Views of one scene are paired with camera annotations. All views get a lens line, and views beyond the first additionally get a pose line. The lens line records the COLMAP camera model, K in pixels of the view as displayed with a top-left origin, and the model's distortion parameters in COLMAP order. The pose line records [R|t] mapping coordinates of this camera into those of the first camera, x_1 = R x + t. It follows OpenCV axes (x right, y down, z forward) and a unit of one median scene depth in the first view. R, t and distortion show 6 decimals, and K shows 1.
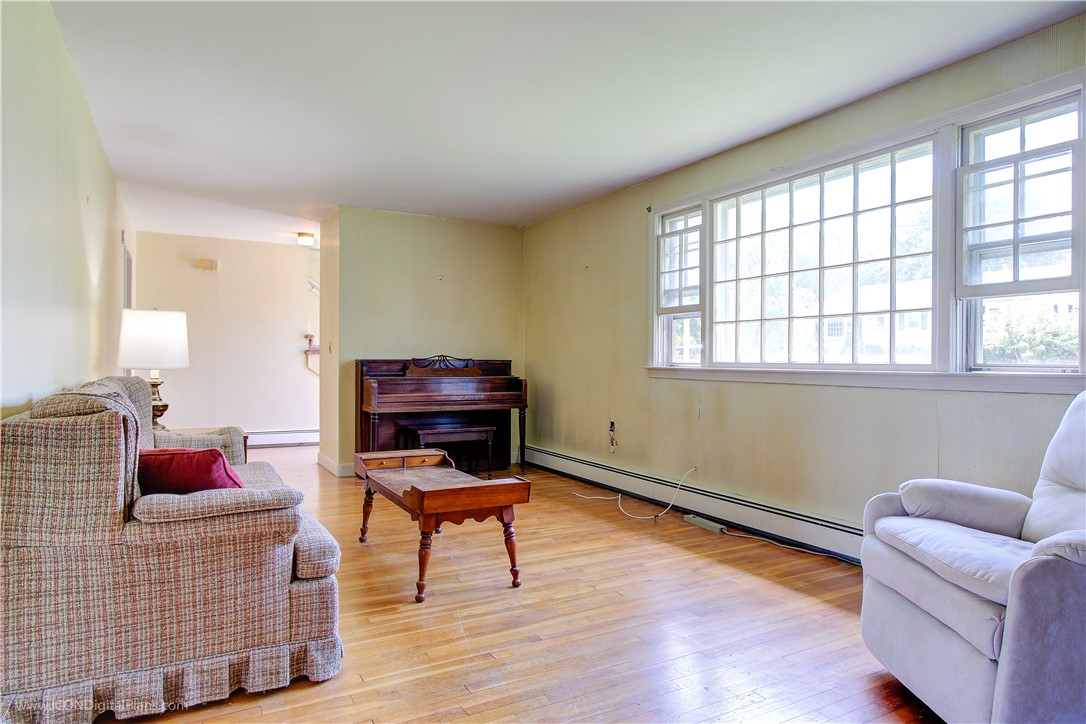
lens RADIAL K [[652.6, 0, 543.0], [0, 652.6, 362.0], [0, 0, 1]] dist [-0.002603, -0.000901]
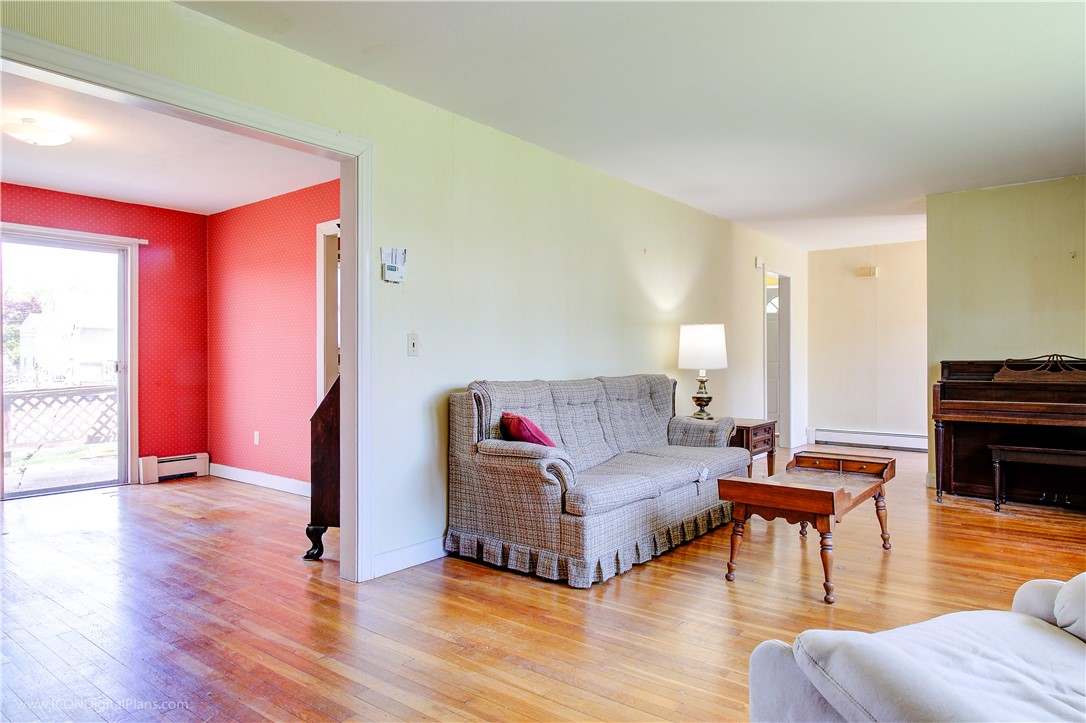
lens RADIAL K [[658.0, 0, 543.0], [0, 658.0, 361.5], [0, 0, 1]] dist [-0.004332, -0.001370]
pose [[0.402504, -0.006326, -0.915396, 0.561747], [0.001828, 0.999980, -0.006106, 0.003300], [0.915416, 0.000784, 0.402508, 0.213137]]
